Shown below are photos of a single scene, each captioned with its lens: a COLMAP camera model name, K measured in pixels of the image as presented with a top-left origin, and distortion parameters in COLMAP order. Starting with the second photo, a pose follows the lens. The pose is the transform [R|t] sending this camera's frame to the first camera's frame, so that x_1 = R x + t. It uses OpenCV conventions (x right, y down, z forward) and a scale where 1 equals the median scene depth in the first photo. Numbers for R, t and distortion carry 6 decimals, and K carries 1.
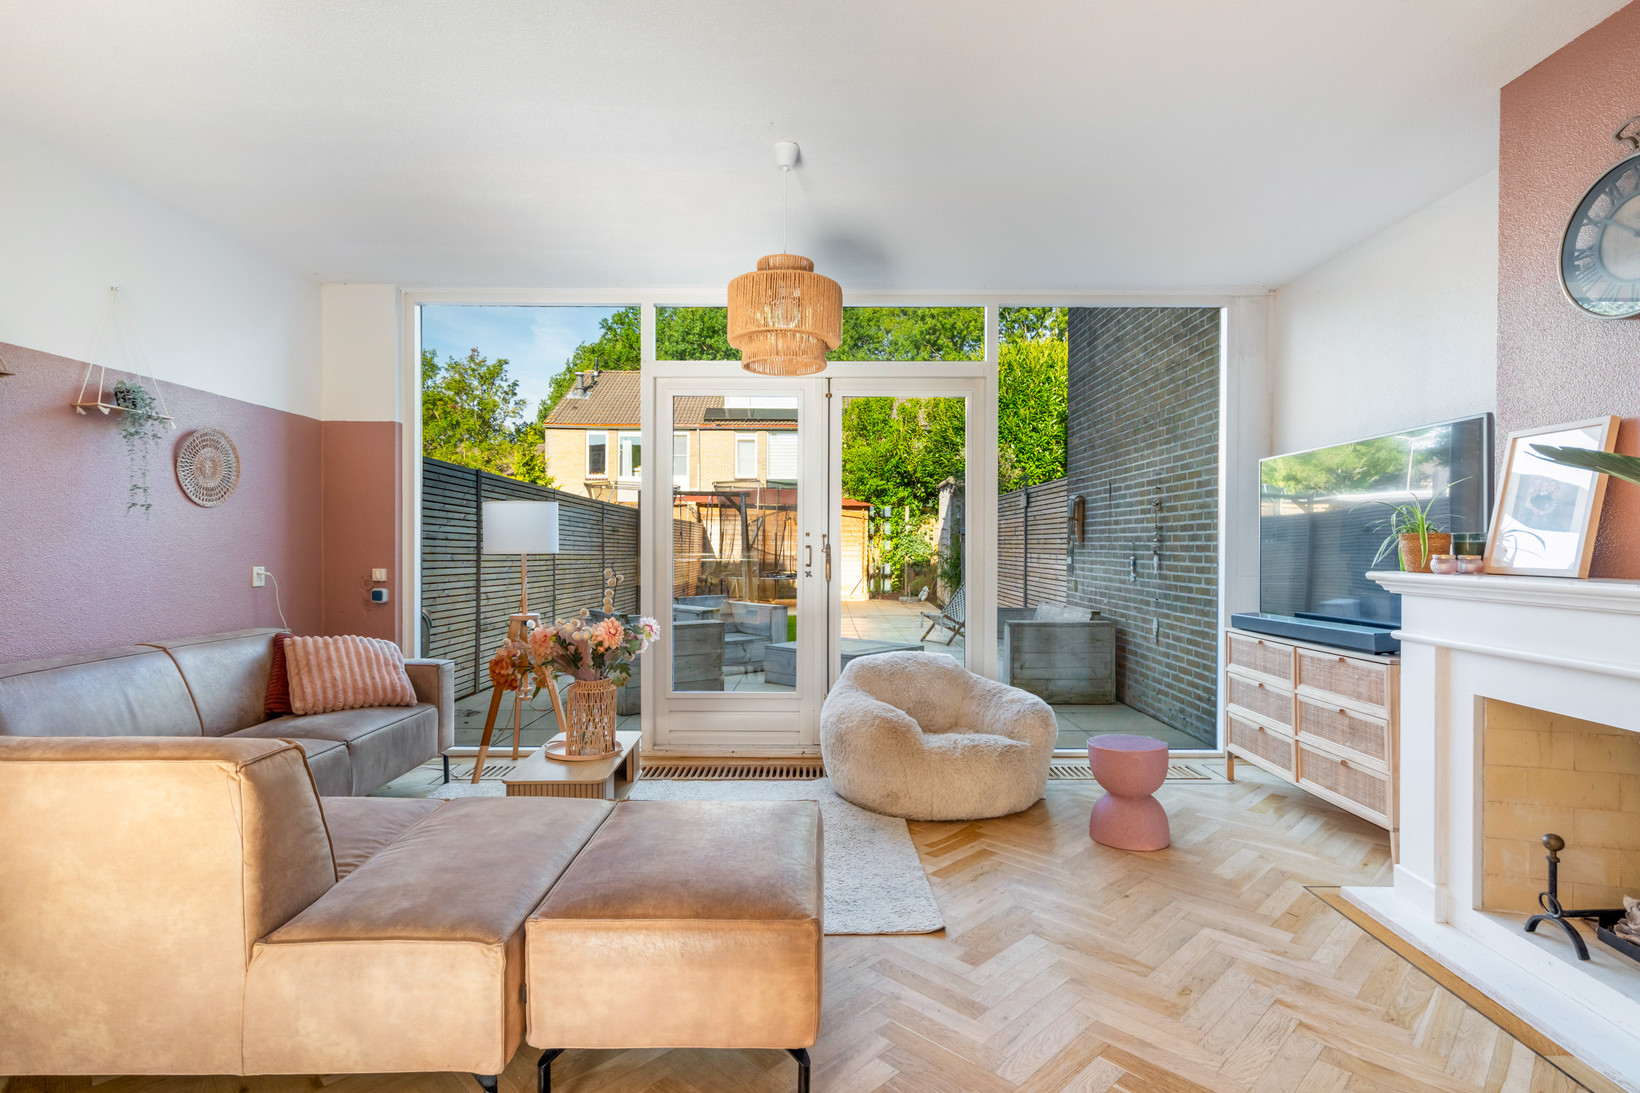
lens RADIAL K [[818.5, 0, 829.8], [0, 818.5, 547.7], [0, 0, 1]] dist [0.003756, 0.000006]
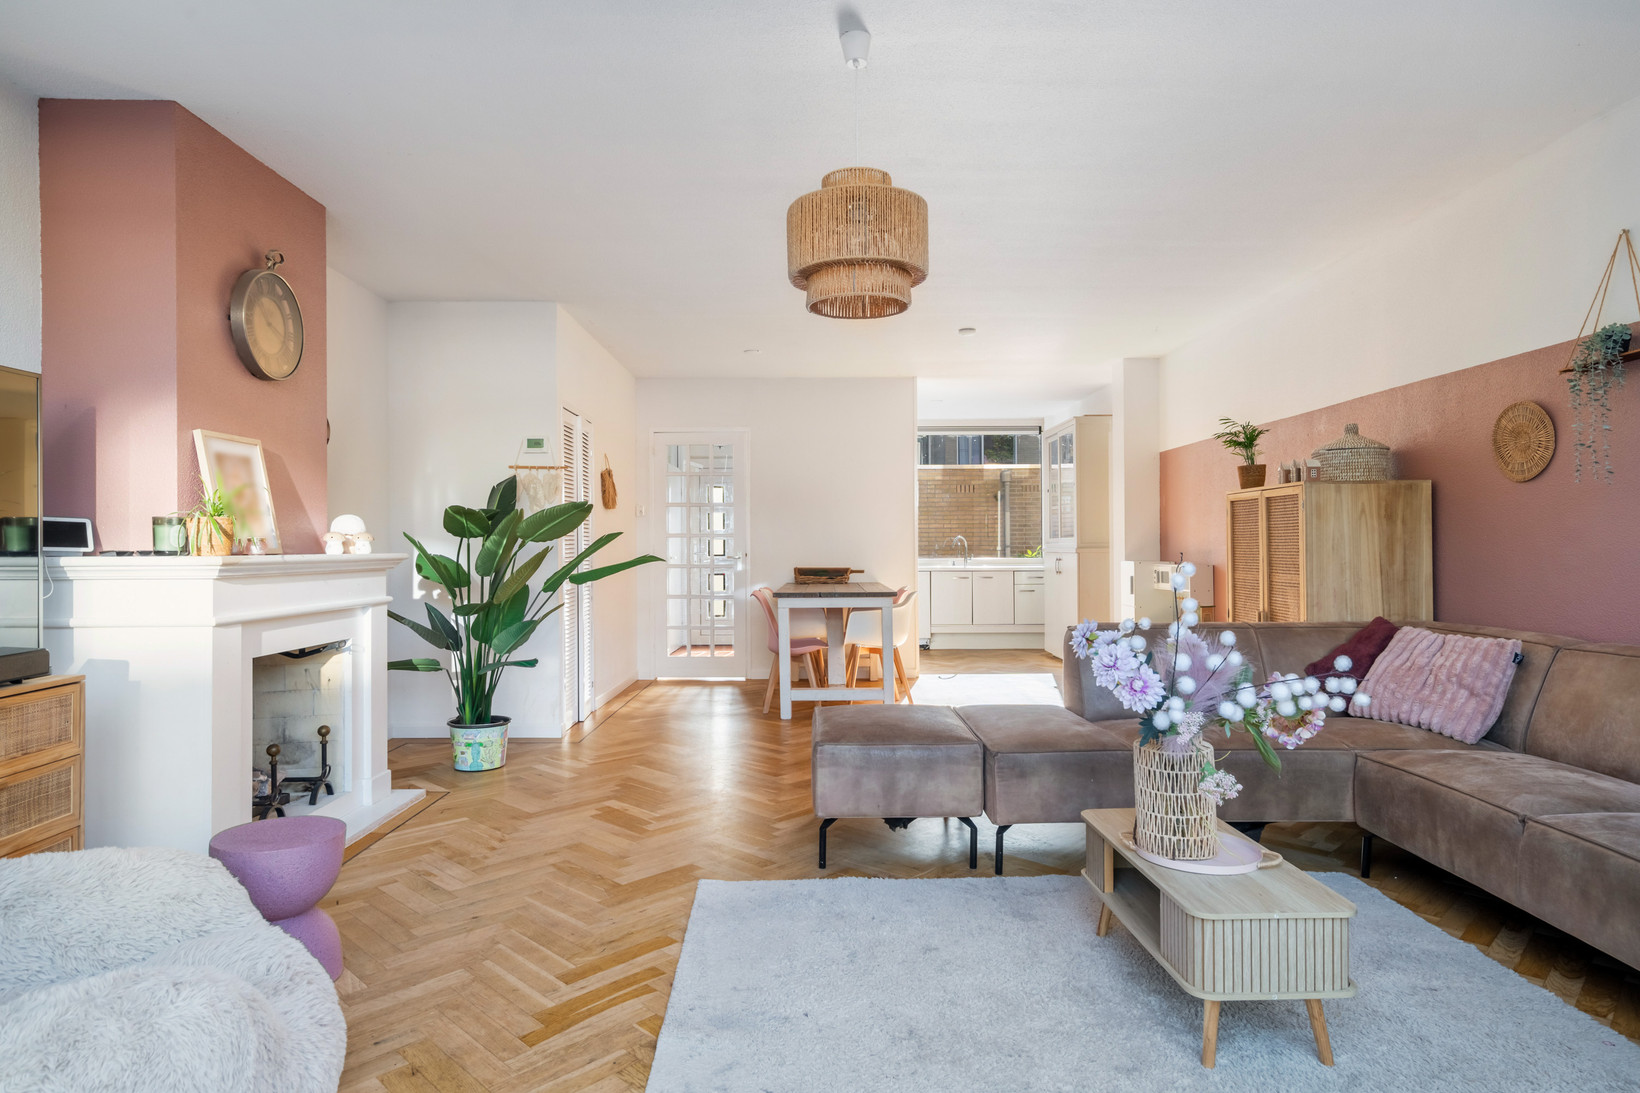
lens RADIAL K [[961.6, 0, 822.1], [0, 961.6, 543.6], [0, 0, 1]] dist [0.000848, 0.000081]
pose [[-0.999979, -0.005346, -0.003558, -0.009419], [-0.005357, 0.999981, 0.002902, 0.003891], [0.003542, 0.002921, -0.999989, 1.290688]]
